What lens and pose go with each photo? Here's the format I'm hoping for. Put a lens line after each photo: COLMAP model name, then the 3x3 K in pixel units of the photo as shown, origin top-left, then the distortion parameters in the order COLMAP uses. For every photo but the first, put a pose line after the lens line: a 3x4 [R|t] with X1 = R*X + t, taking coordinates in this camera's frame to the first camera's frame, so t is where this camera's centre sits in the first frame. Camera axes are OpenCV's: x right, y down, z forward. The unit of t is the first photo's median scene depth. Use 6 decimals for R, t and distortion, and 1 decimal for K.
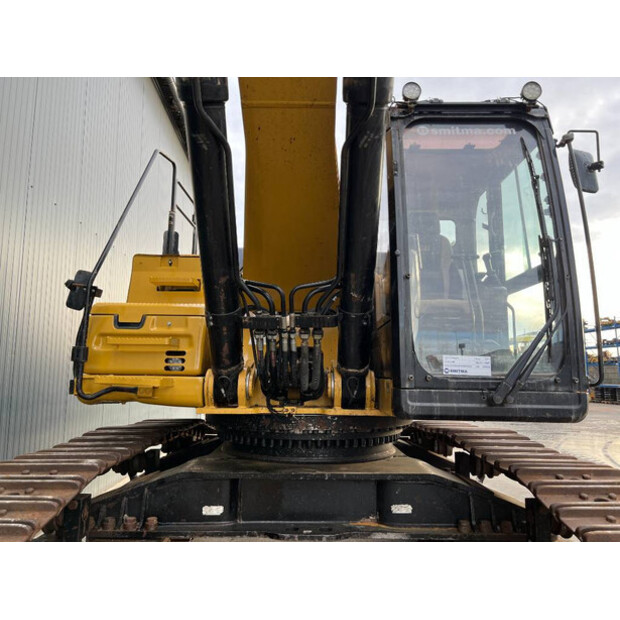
lens RADIAL K [[462.7, 0, 310.4], [0, 462.7, 305.7], [0, 0, 1]] dist [0.044226, -0.050041]
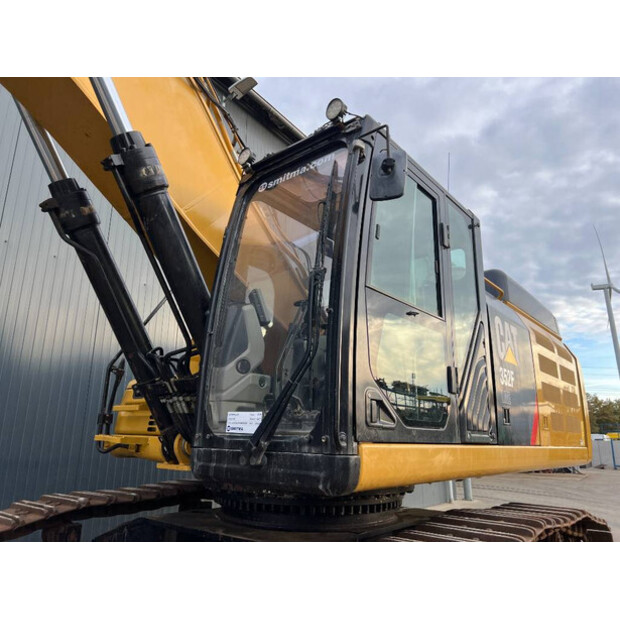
lens RADIAL K [[492.6, 0, 310.0], [0, 492.6, 310.0], [0, 0, 1]] dist [0.046275, -0.067073]
pose [[0.750686, -0.158893, -0.641267, 0.917132], [0.082041, 0.985554, -0.148161, 0.051697], [0.655545, 0.058612, 0.752878, 0.265262]]
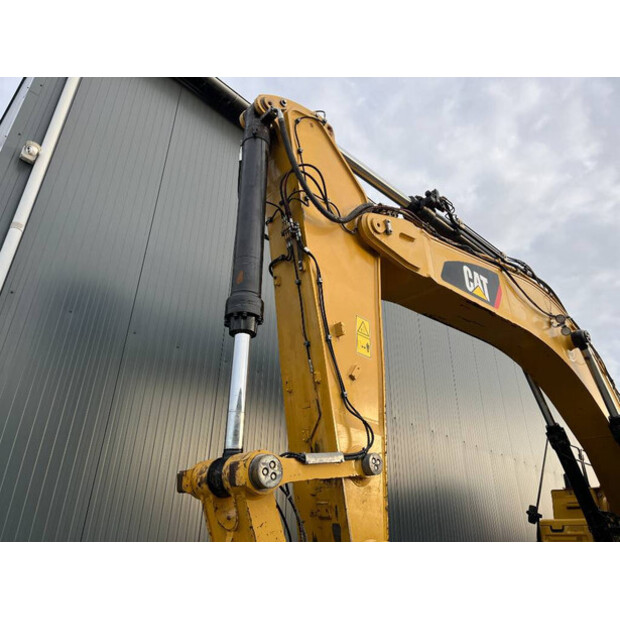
lens RADIAL K [[462.7, 0, 310.4], [0, 462.7, 305.7], [0, 0, 1]] dist [0.044226, -0.050041]
pose [[0.660791, -0.334483, -0.671920, 0.747035], [0.088600, 0.923715, -0.372694, -0.239827], [0.745322, 0.186741, 0.640018, -1.640539]]
